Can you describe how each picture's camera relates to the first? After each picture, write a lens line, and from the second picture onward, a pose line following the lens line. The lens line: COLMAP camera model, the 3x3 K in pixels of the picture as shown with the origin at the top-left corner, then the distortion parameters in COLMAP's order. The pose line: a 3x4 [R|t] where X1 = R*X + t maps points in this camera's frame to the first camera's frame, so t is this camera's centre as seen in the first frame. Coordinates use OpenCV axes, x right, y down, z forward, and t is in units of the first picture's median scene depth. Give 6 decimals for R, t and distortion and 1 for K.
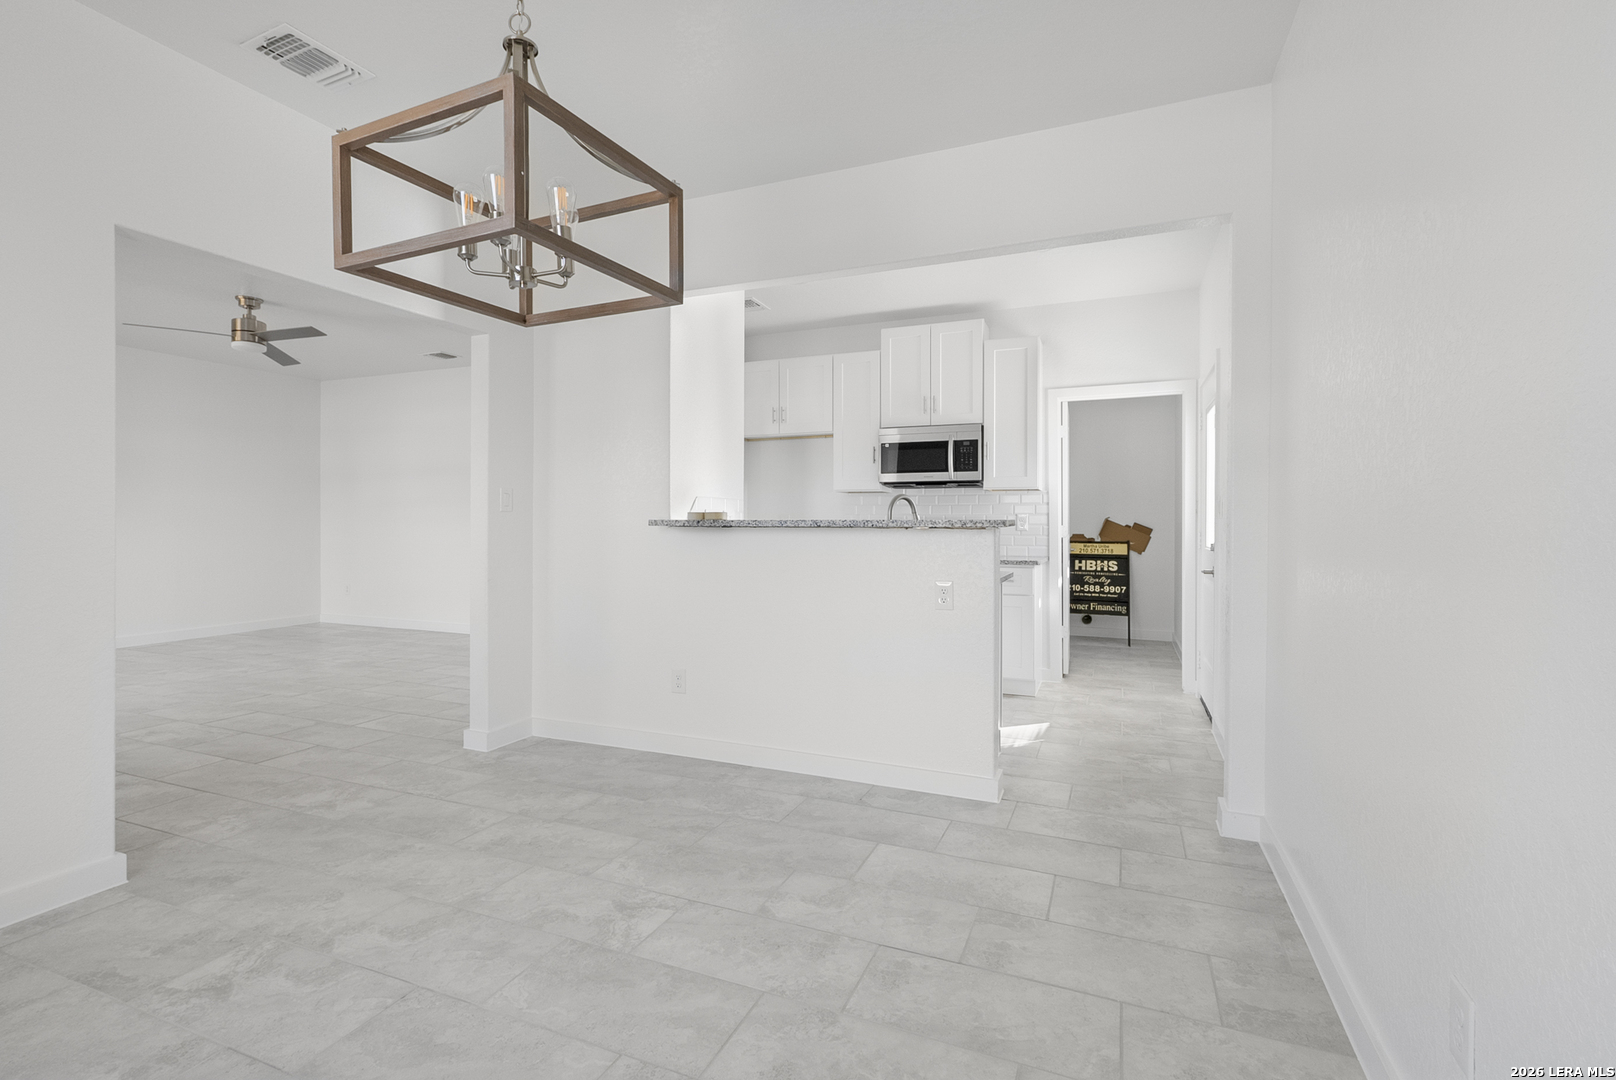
lens RADIAL K [[738.6, 0, 815.0], [0, 738.6, 536.9], [0, 0, 1]] dist [0.002638, 0.000067]
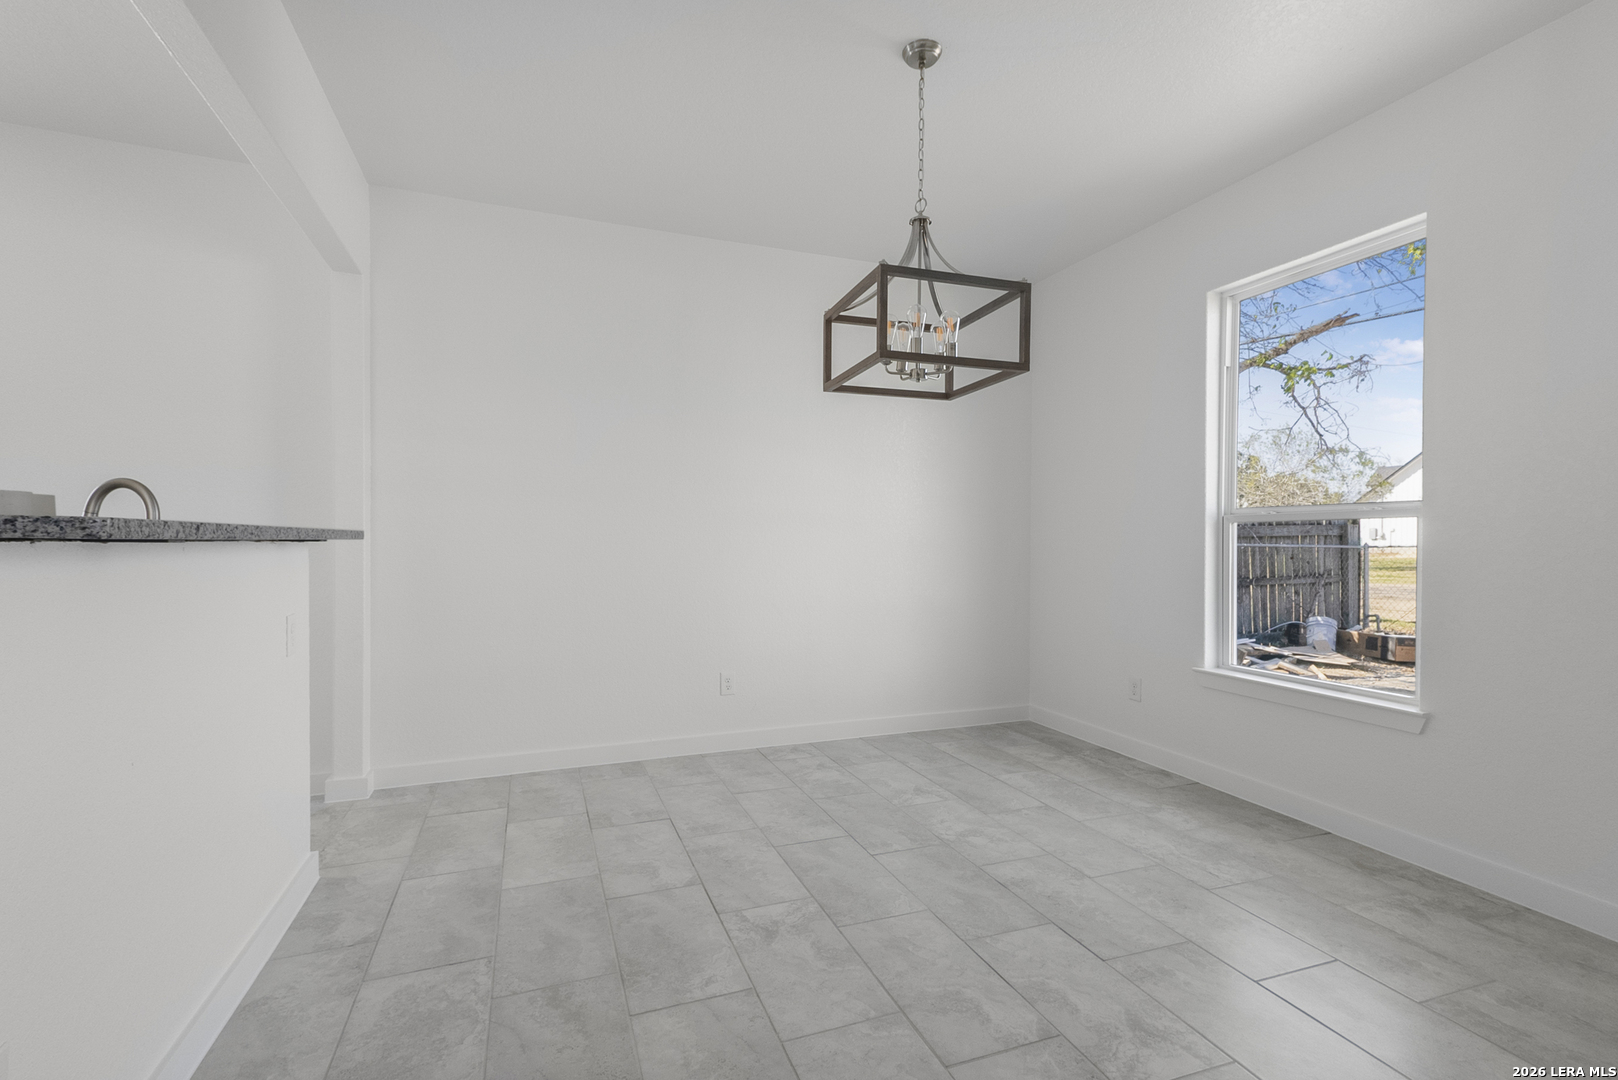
lens RADIAL K [[739.6, 0, 814.3], [0, 739.6, 538.8], [0, 0, 1]] dist [0.002638, 0.000067]
pose [[-0.689924, -0.005298, 0.723863, -0.972390], [0.006429, 0.999889, 0.013446, -0.026414], [-0.723854, 0.013930, -0.689813, 1.579460]]
